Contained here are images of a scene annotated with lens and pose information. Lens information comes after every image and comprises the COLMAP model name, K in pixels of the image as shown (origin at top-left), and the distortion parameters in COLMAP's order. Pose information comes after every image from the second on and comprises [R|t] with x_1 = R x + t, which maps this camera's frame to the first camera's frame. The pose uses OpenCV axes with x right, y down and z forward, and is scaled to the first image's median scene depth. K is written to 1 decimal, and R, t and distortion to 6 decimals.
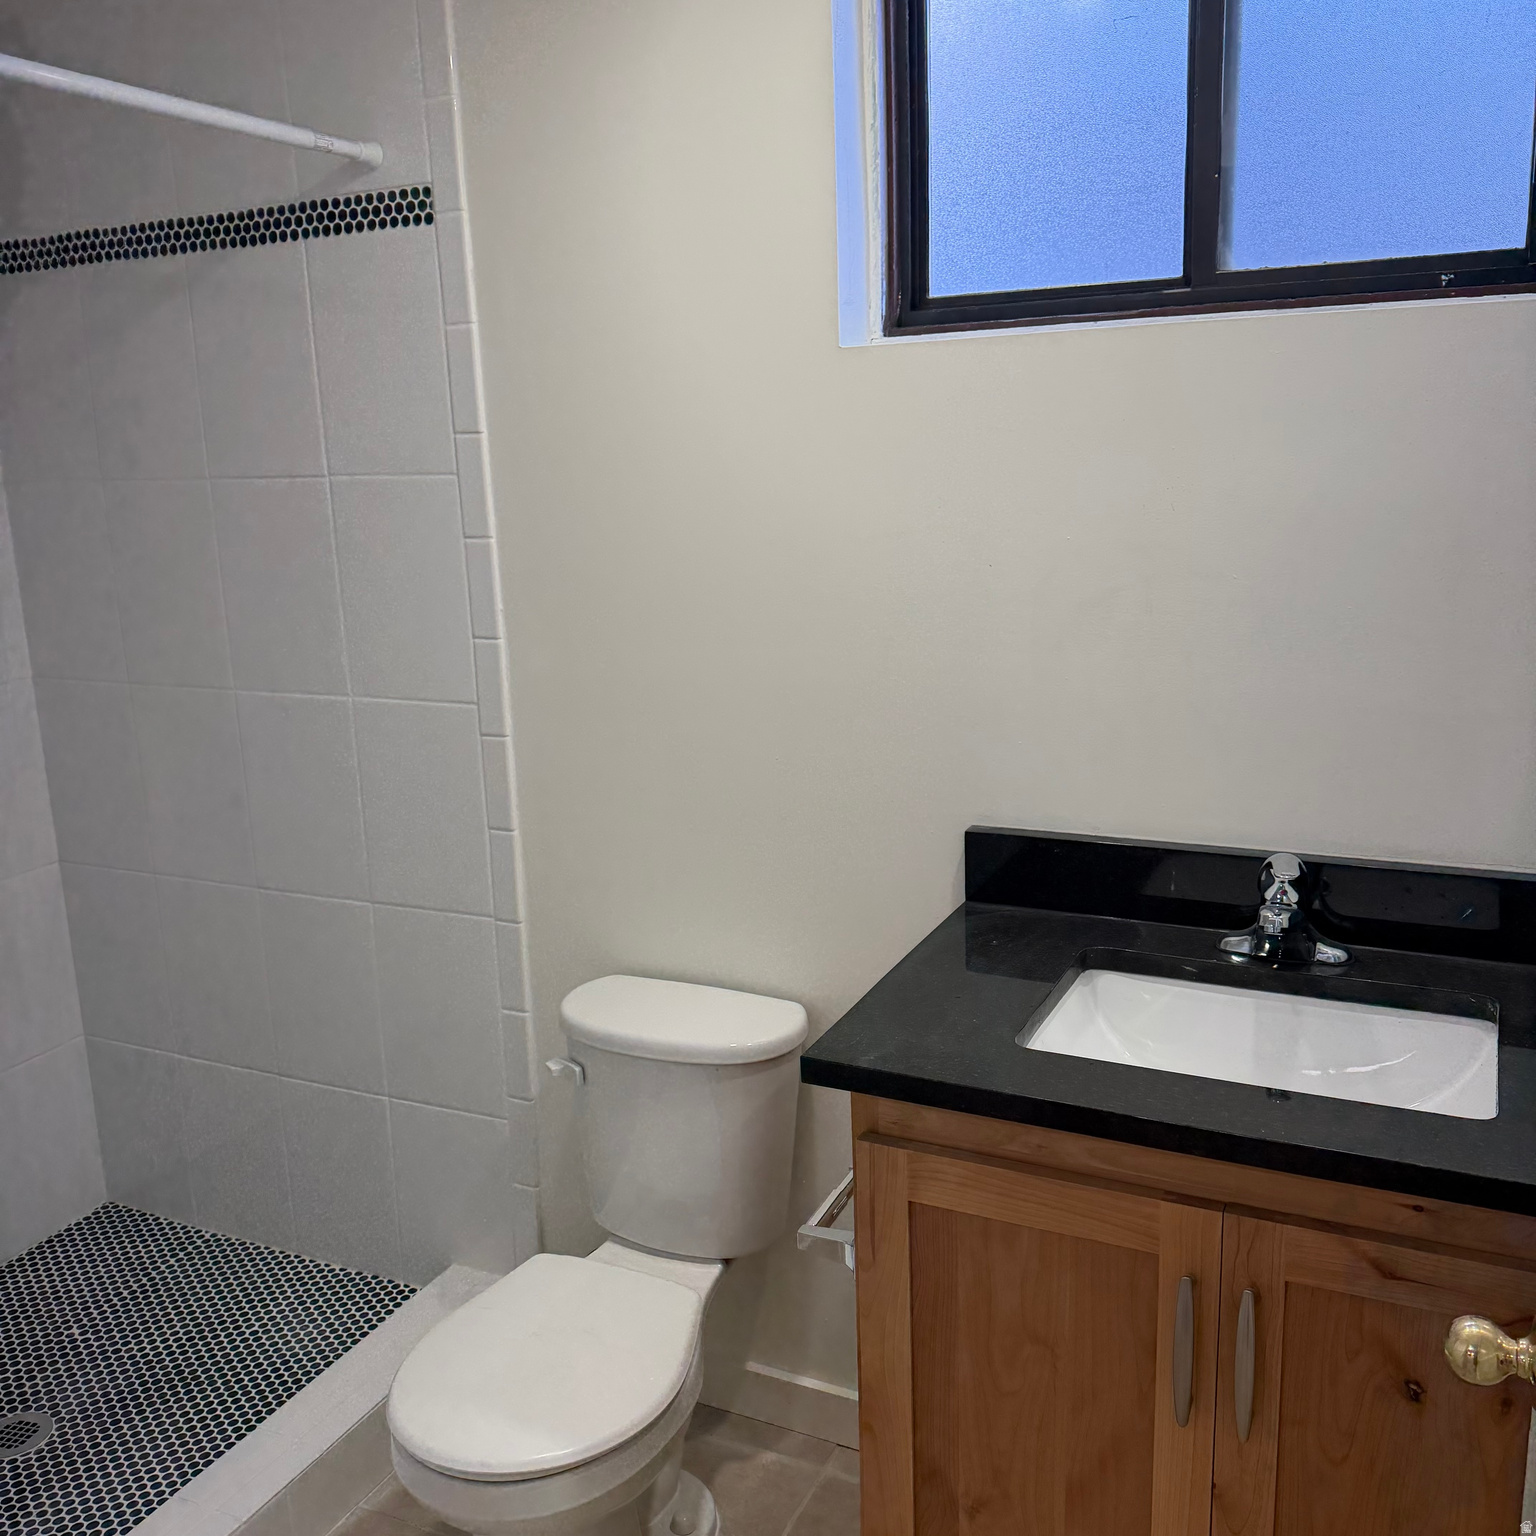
lens RADIAL K [[1460.9, 0, 767.1], [0, 1460.9, 770.0], [0, 0, 1]] dist [0.043925, -0.044695]
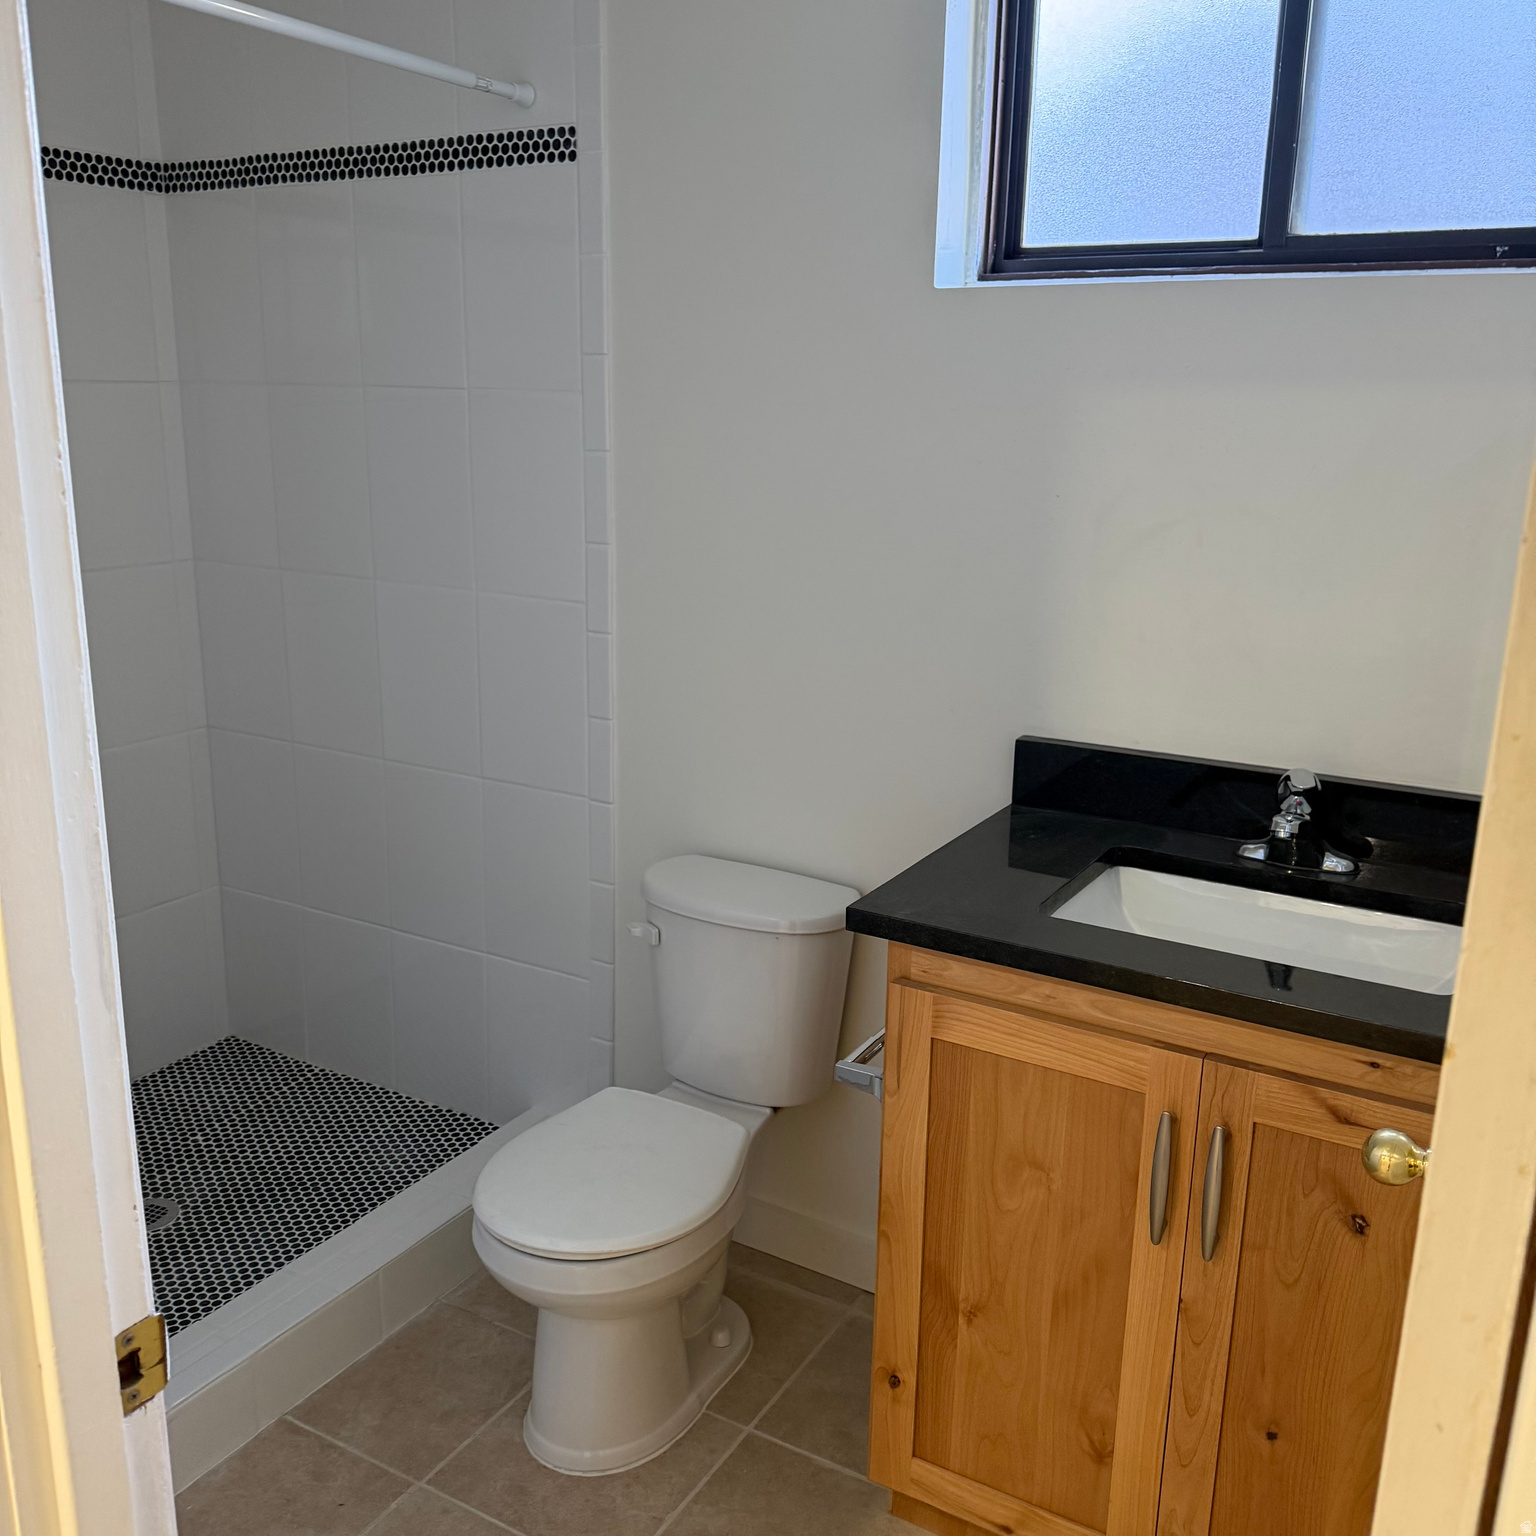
lens RADIAL K [[1441.2, 0, 761.4], [0, 1441.2, 760.2], [0, 0, 1]] dist [0.143250, -0.260152]
pose [[0.995336, 0.069028, -0.067394, 0.019681], [-0.067317, 0.997357, 0.027347, 0.042281], [0.069104, -0.022683, 0.997352, -0.109981]]
